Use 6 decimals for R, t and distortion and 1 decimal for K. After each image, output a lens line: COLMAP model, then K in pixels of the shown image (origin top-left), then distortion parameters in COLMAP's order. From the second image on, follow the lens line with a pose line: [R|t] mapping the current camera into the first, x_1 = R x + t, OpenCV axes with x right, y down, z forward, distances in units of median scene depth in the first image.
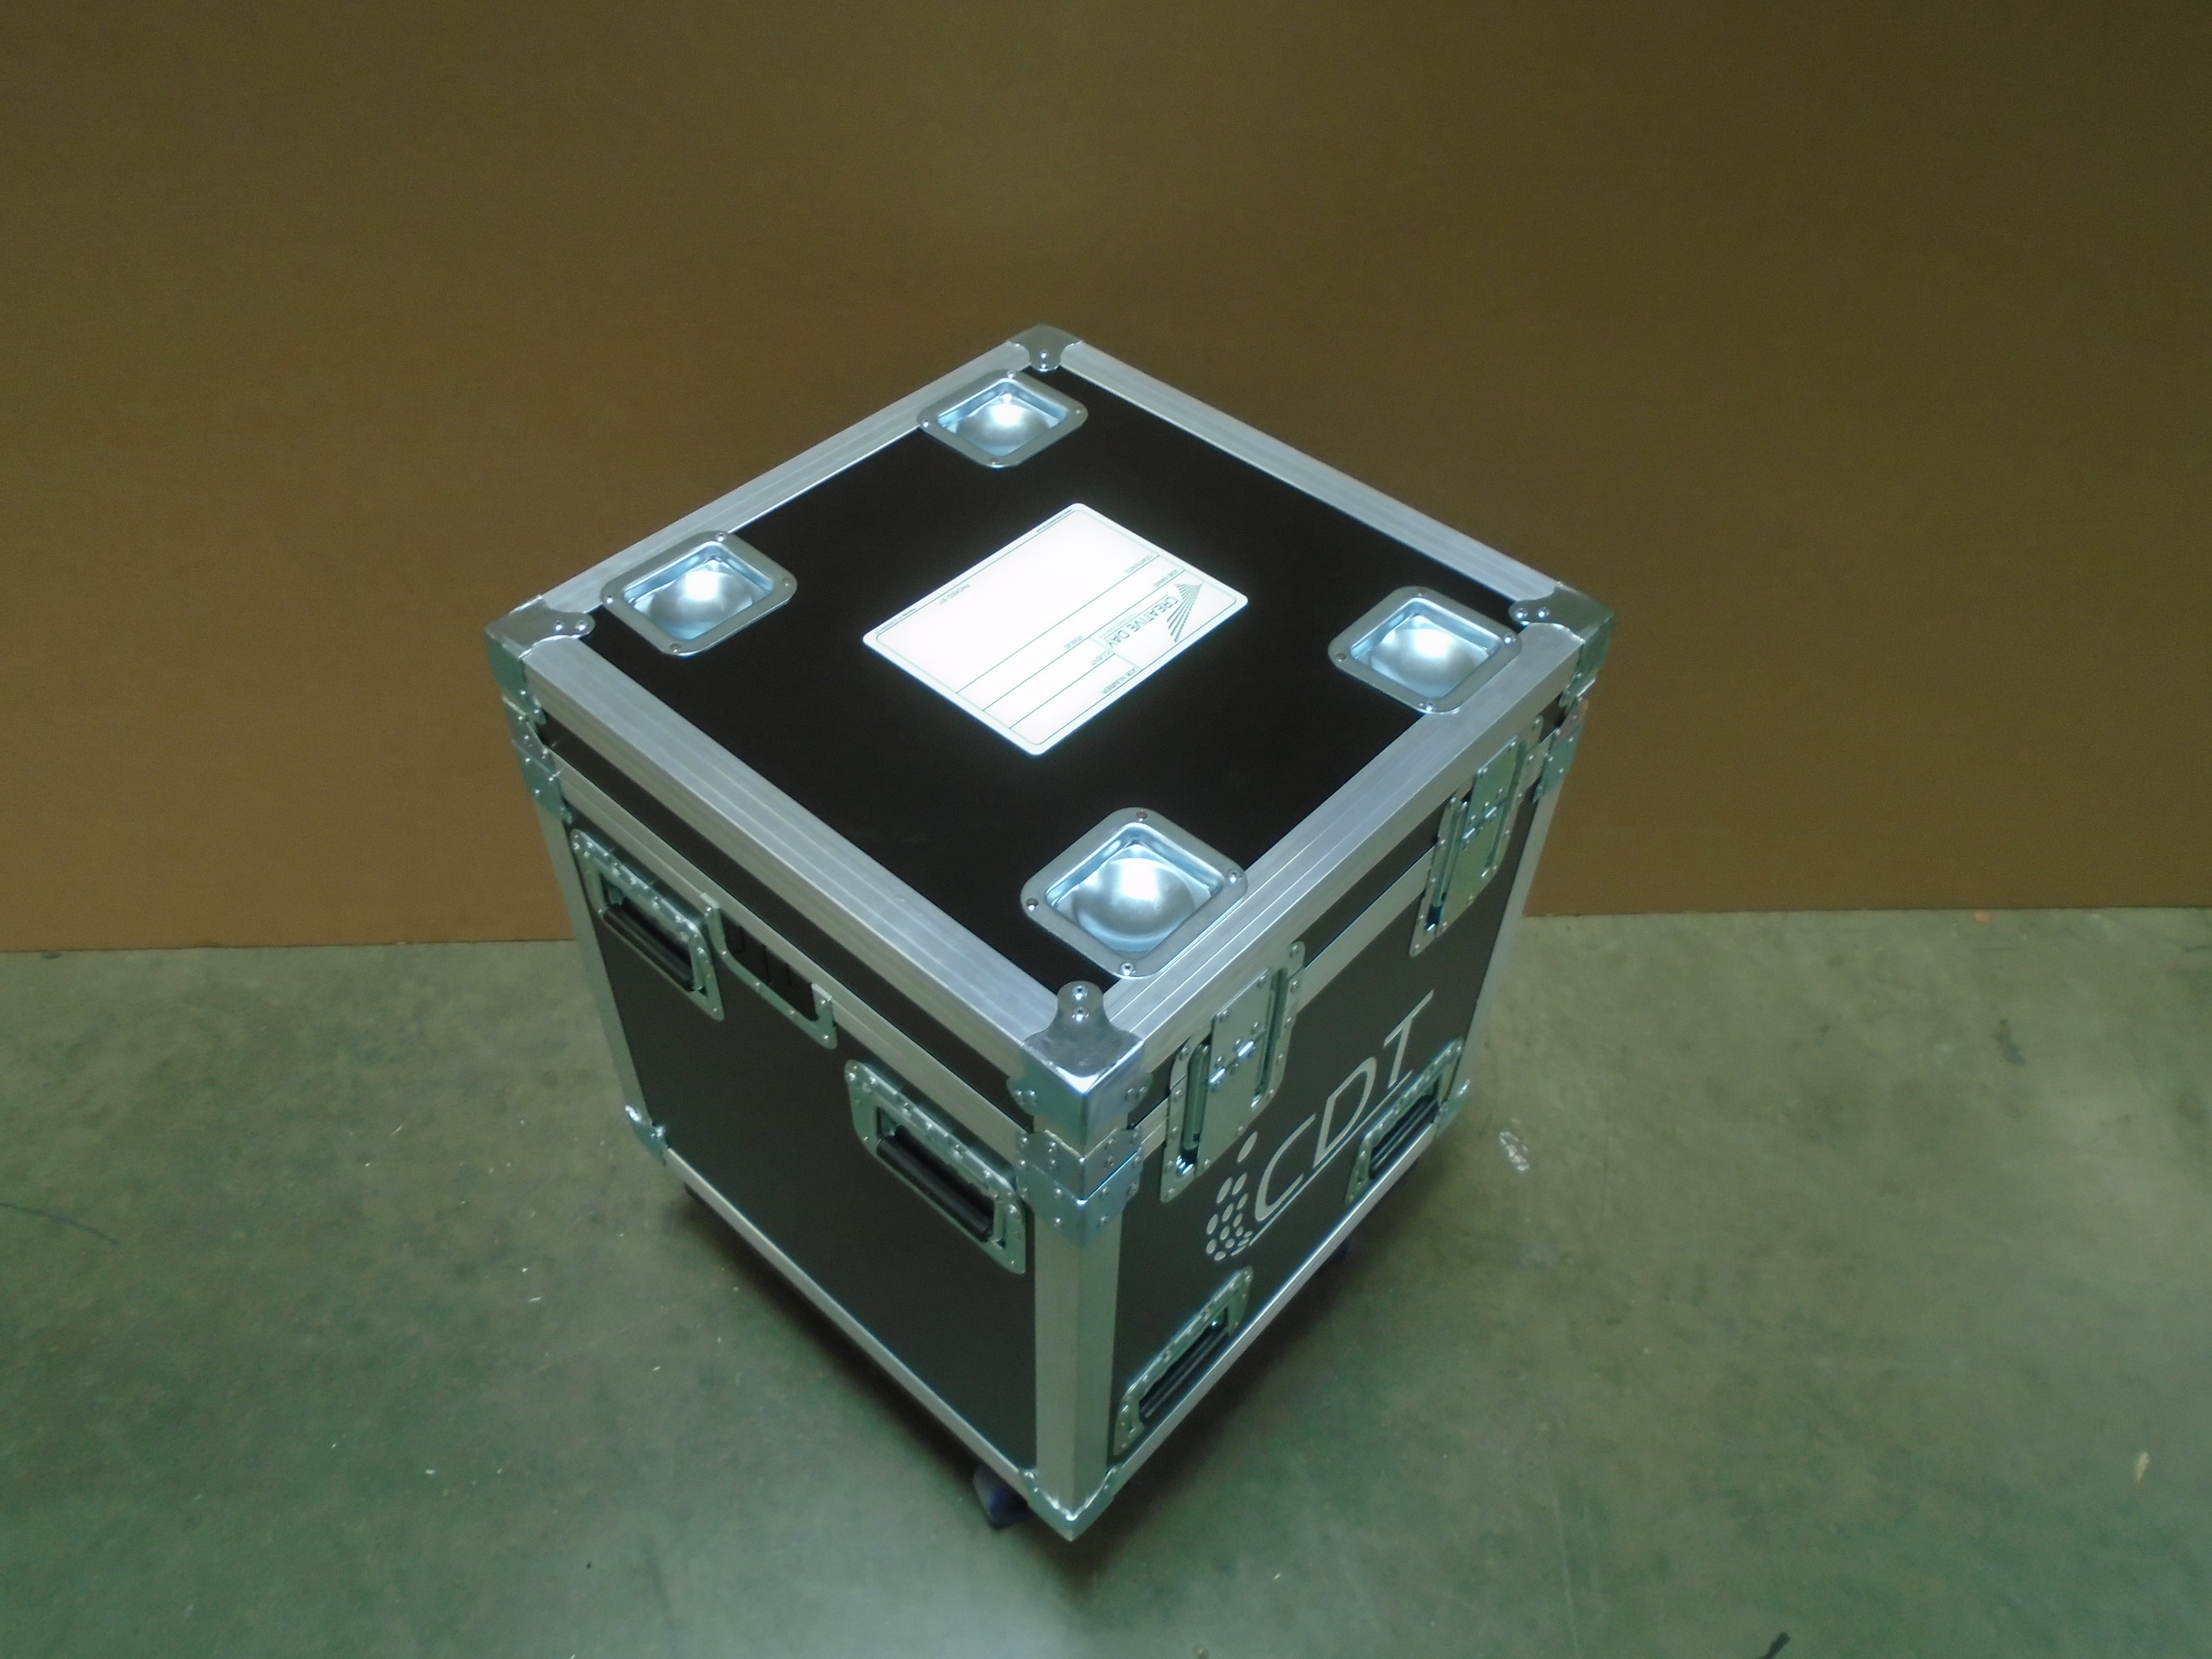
lens RADIAL K [[1713.4, 0, 1097.8], [0, 1713.4, 827.6], [0, 0, 1]] dist [-0.004700, 0.000090]
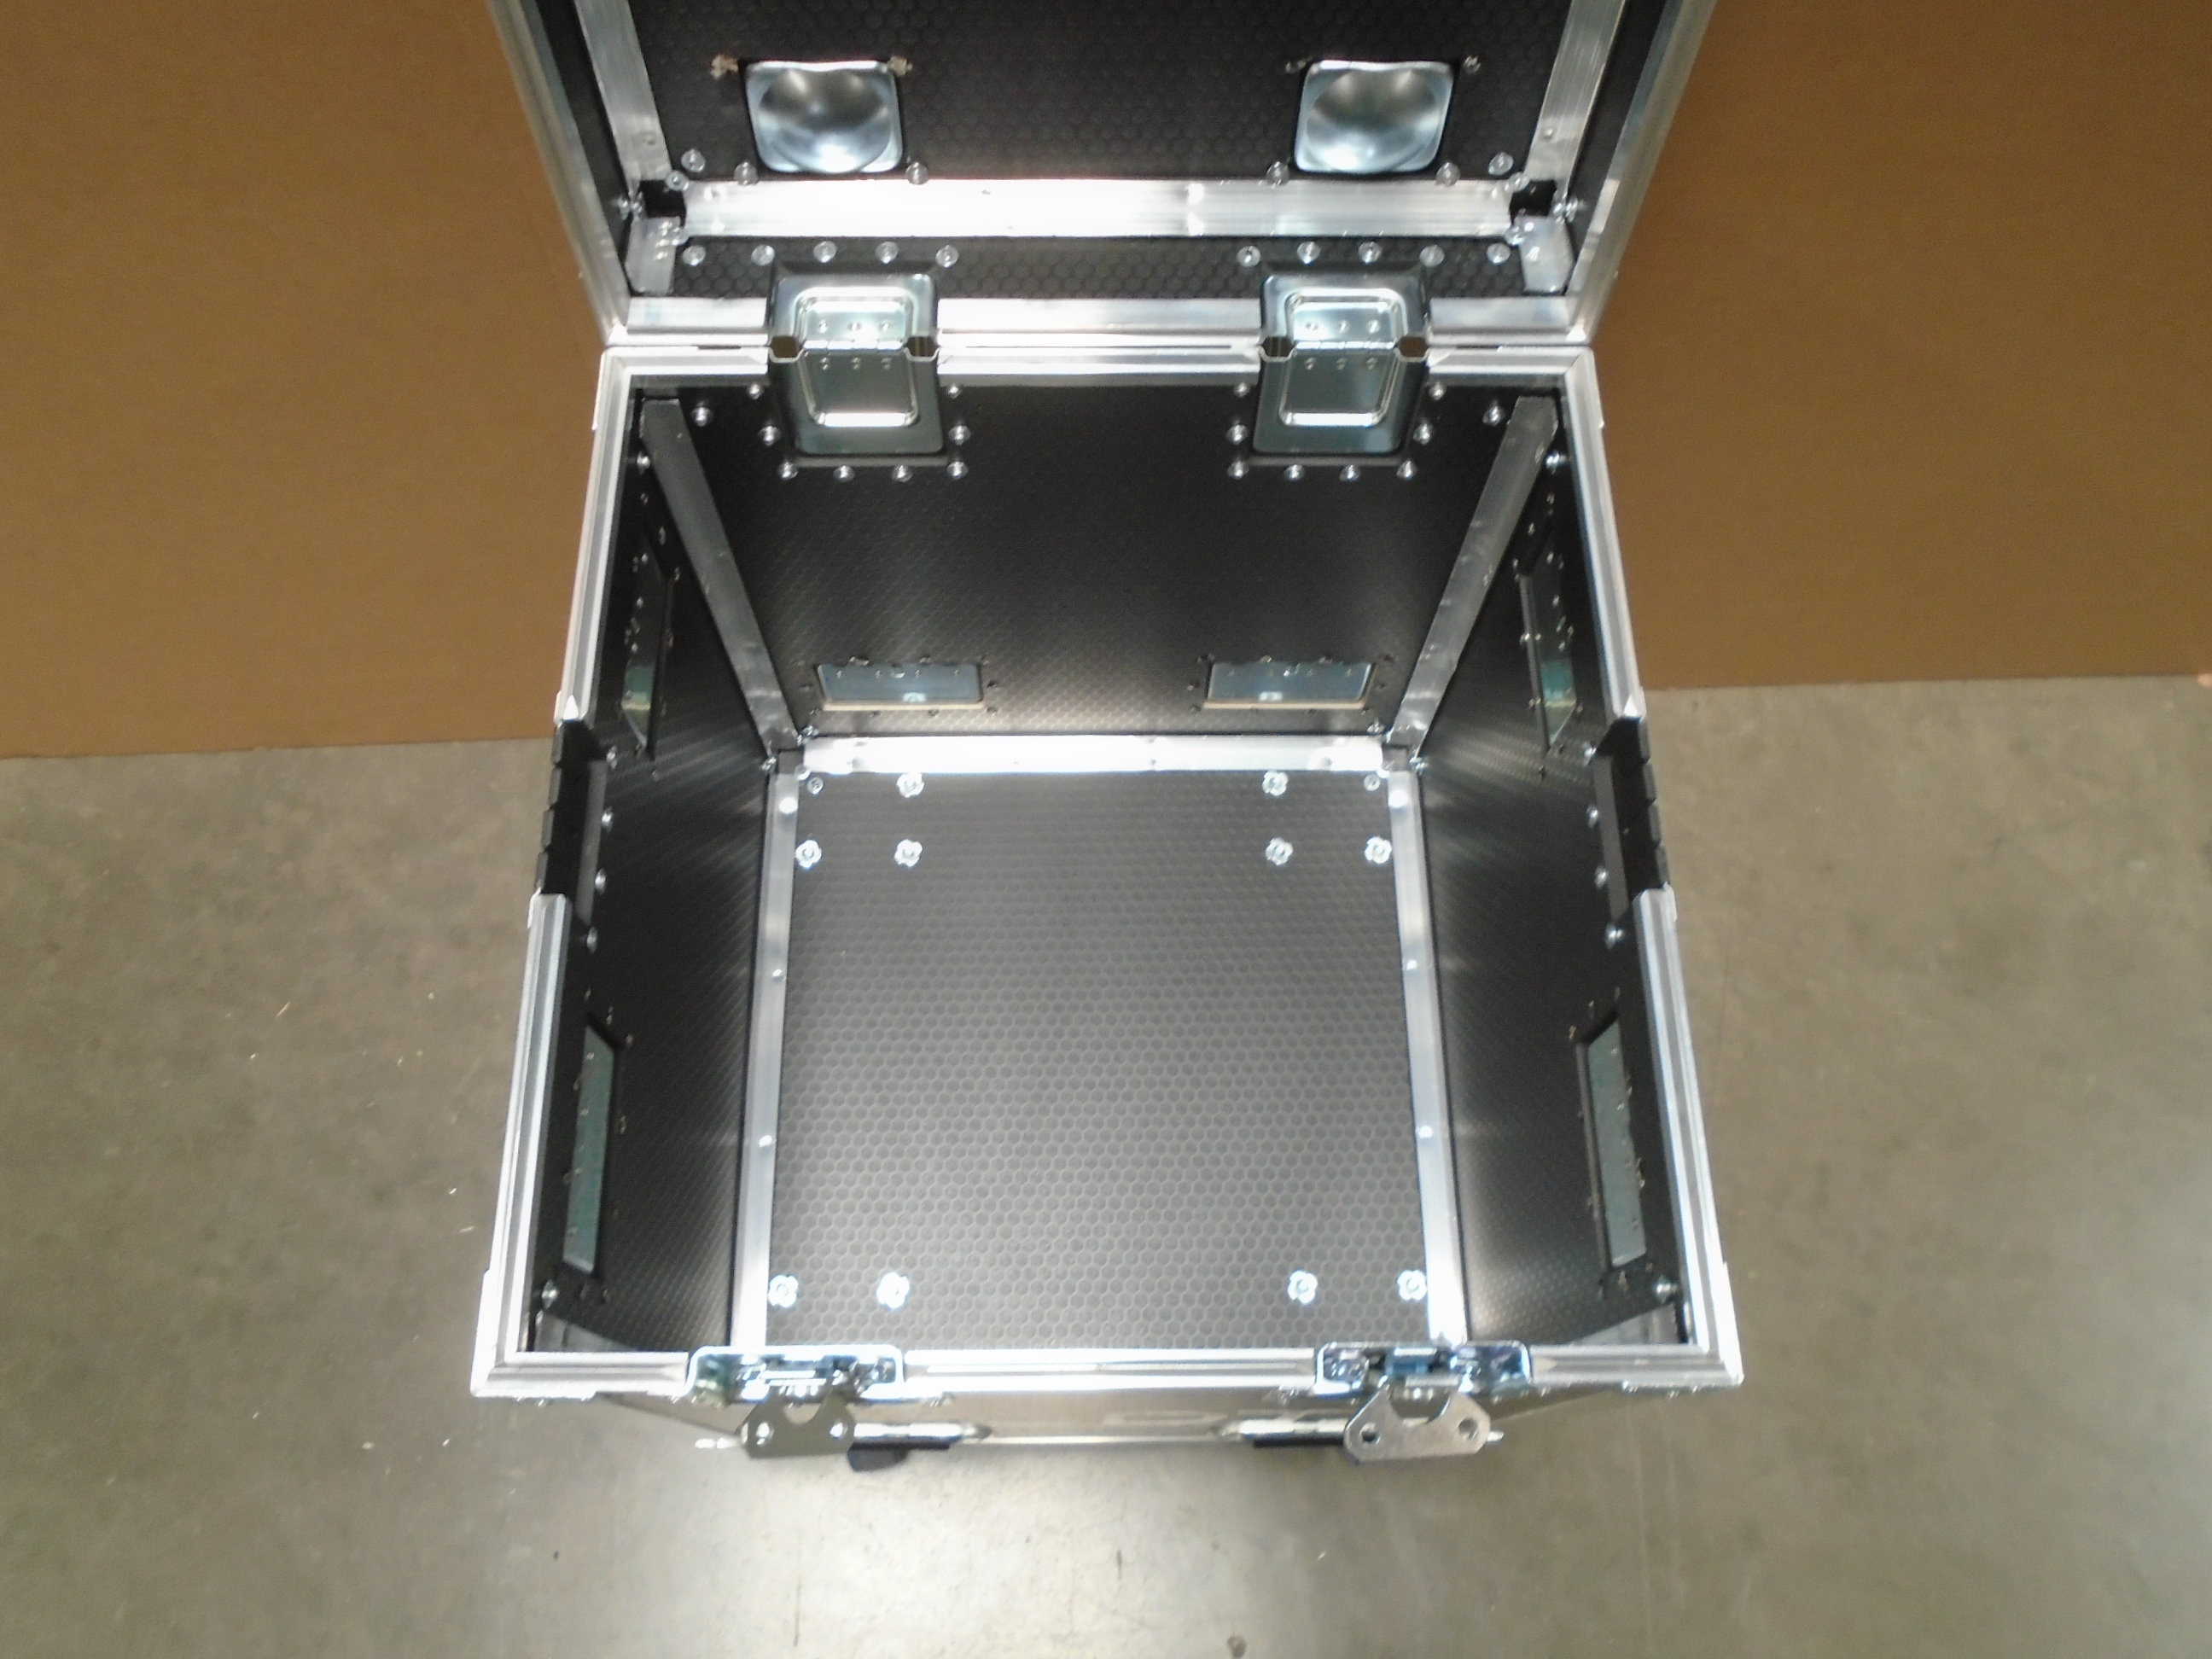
lens RADIAL K [[1713.4, 0, 1097.8], [0, 1713.4, 827.6], [0, 0, 1]] dist [-0.004700, 0.000090]
pose [[0.999941, -0.007989, -0.007363, -0.002713], [0.010100, 0.933199, 0.359218, -0.207098], [0.004001, -0.359271, 0.933225, 0.253753]]
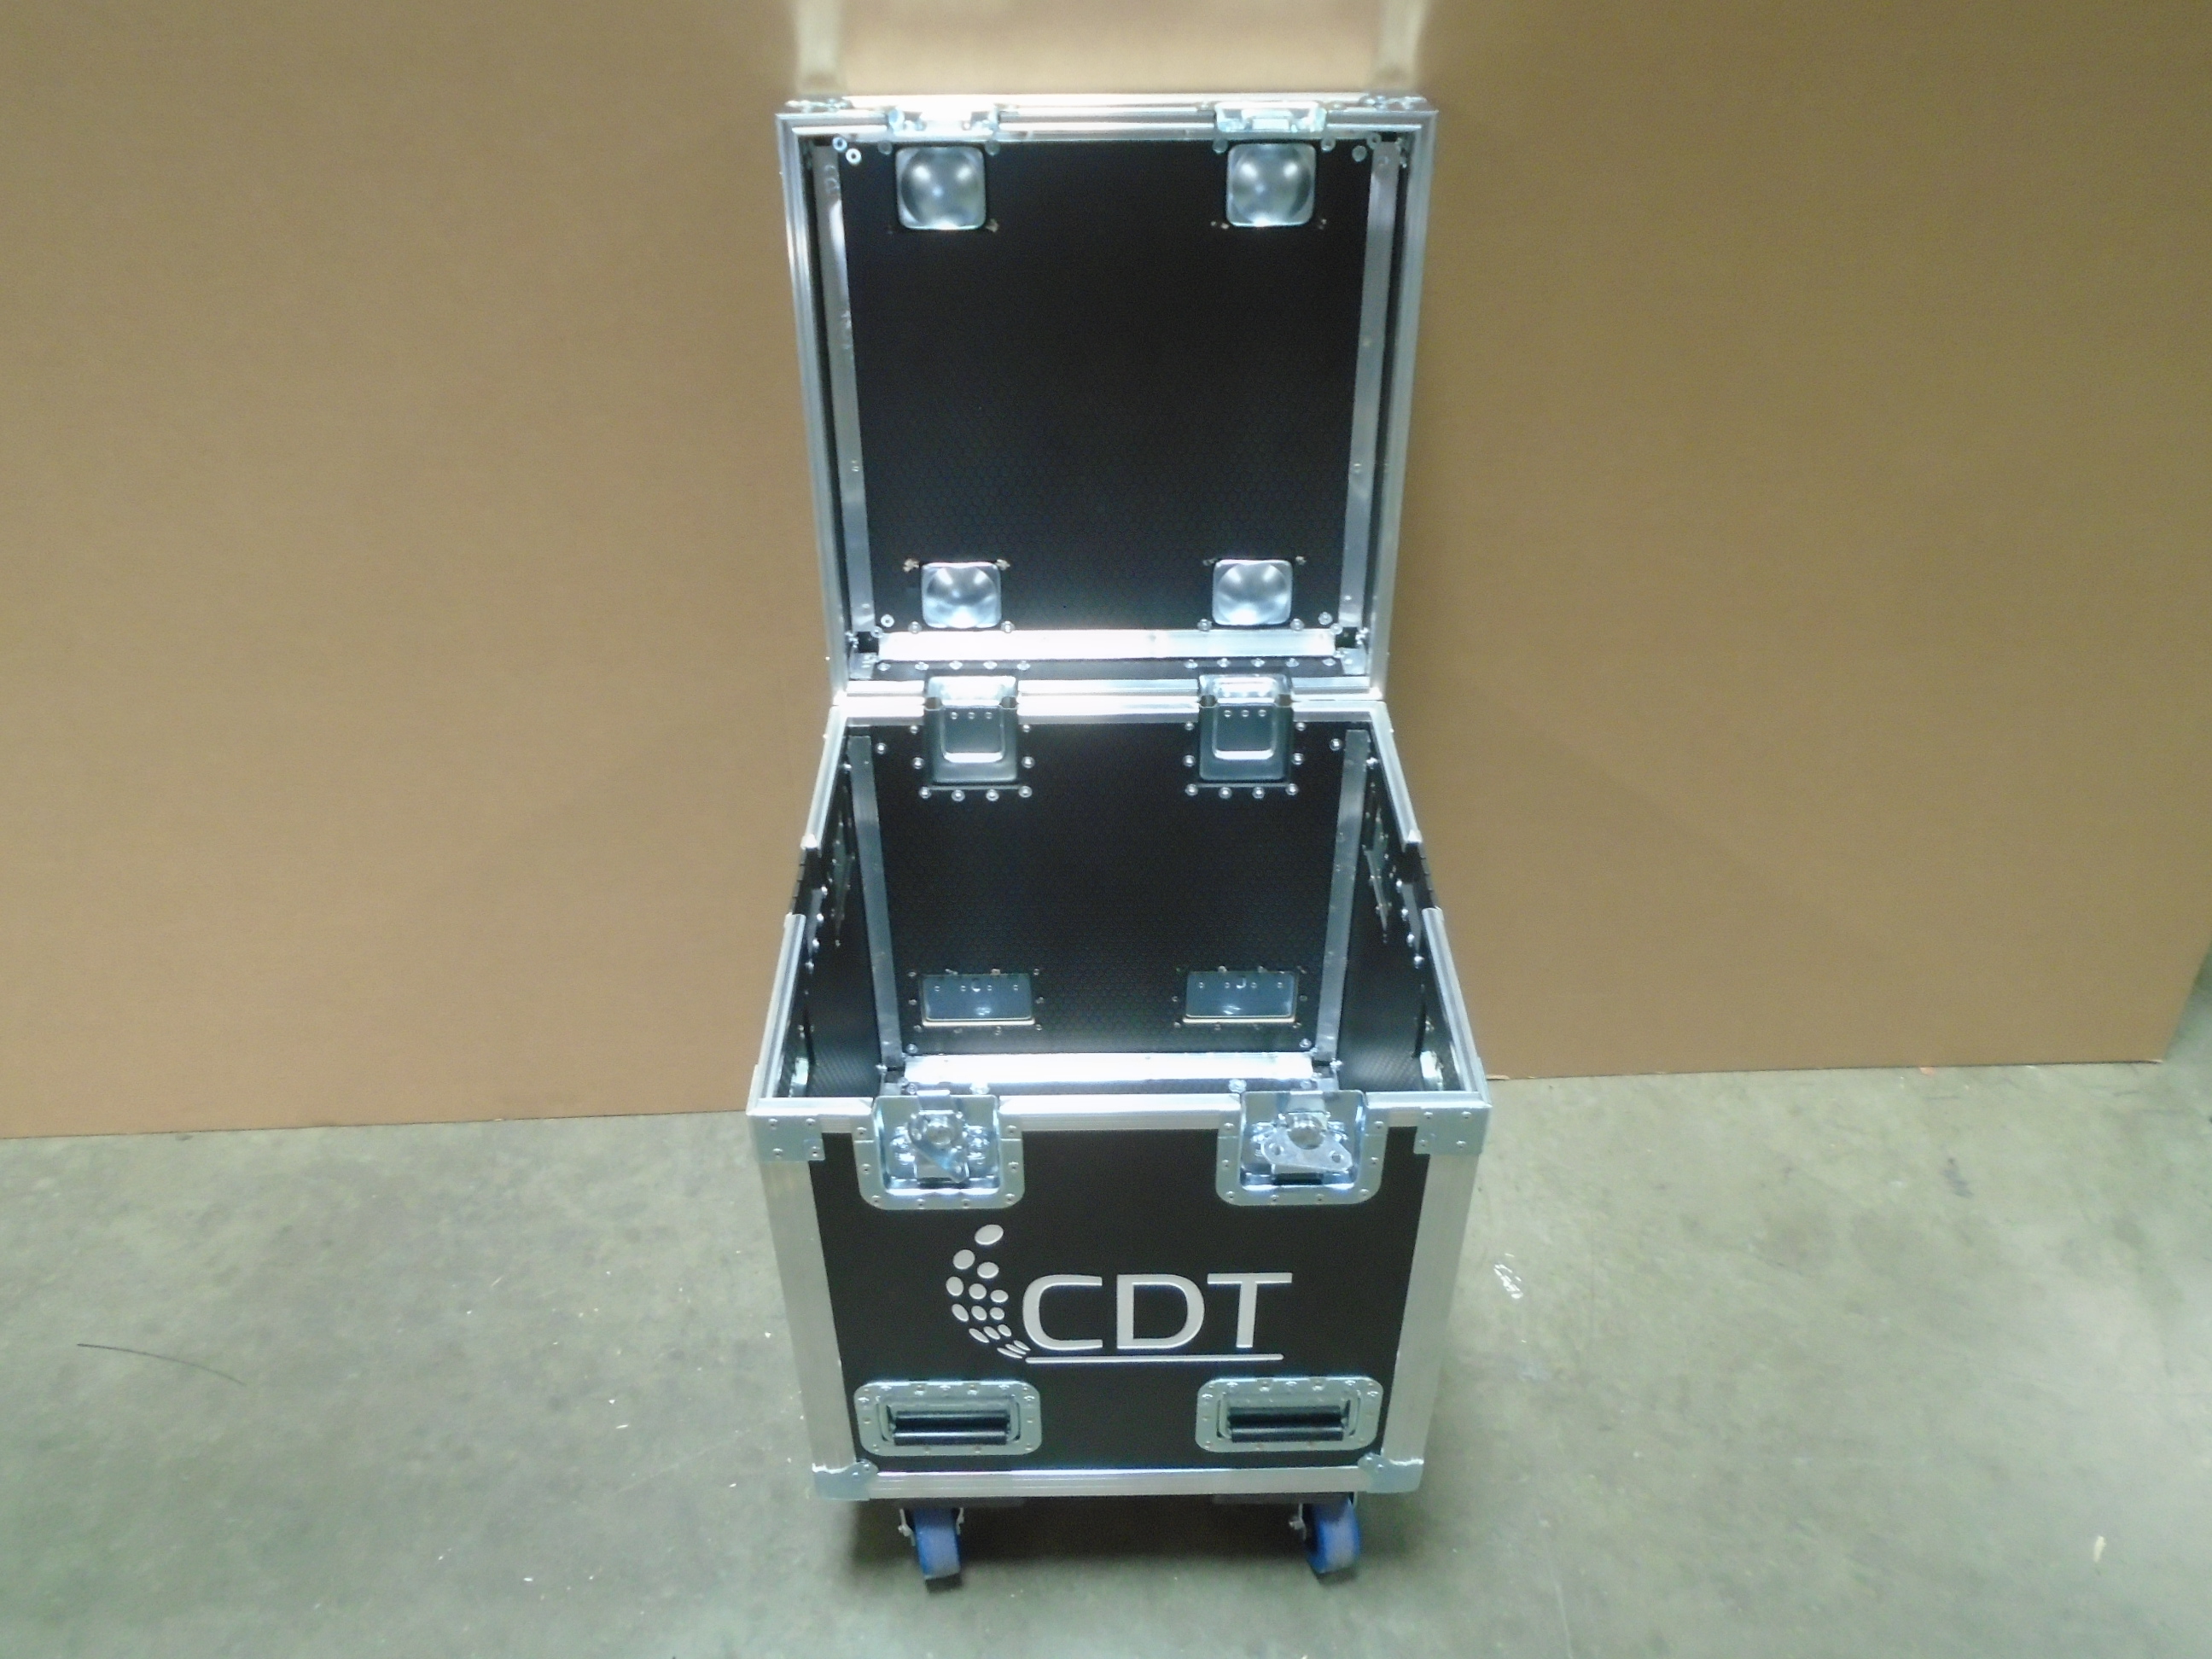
lens RADIAL K [[1713.4, 0, 1097.8], [0, 1713.4, 827.6], [0, 0, 1]] dist [-0.004700, 0.000090]
pose [[0.999705, -0.022991, -0.007773, -0.005050], [0.021424, 0.986484, -0.162453, 0.076321], [0.011403, 0.162239, 0.986686, -0.136598]]
